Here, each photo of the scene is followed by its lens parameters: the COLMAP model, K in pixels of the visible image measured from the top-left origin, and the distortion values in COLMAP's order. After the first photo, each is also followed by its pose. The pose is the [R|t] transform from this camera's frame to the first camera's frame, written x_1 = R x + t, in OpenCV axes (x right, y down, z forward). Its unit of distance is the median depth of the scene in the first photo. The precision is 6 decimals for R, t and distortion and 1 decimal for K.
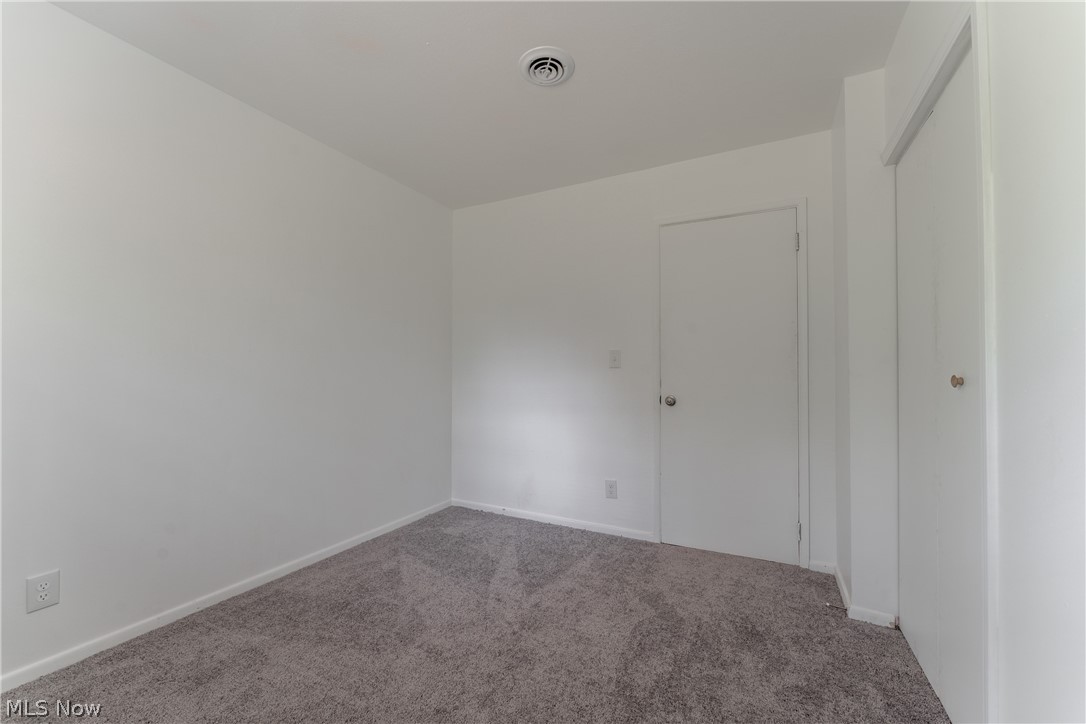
lens RADIAL K [[438.4, 0, 543.0], [0, 438.4, 362.0], [0, 0, 1]] dist [-0.002634, -0.000295]
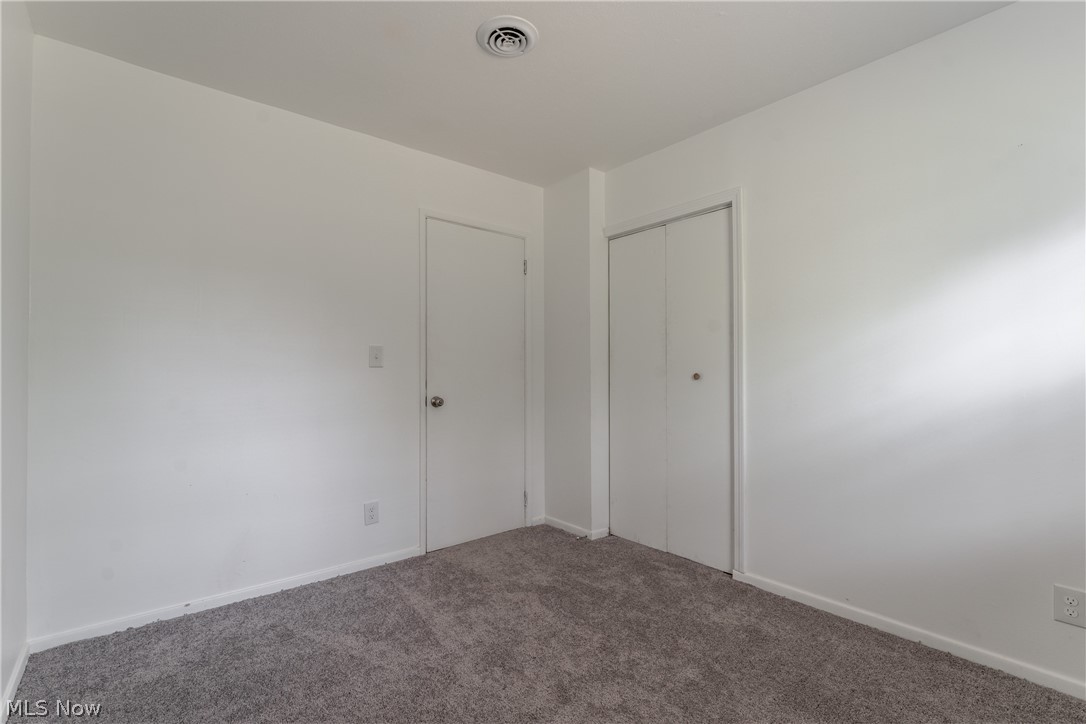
lens RADIAL K [[495.7, 0, 543.0], [0, 495.7, 362.0], [0, 0, 1]] dist [0.000205, -0.000045]
pose [[0.389552, 0.013997, 0.920898, -0.645531], [-0.019364, 0.999788, -0.007005, 0.004337], [-0.920801, -0.015104, 0.389741, 0.372799]]
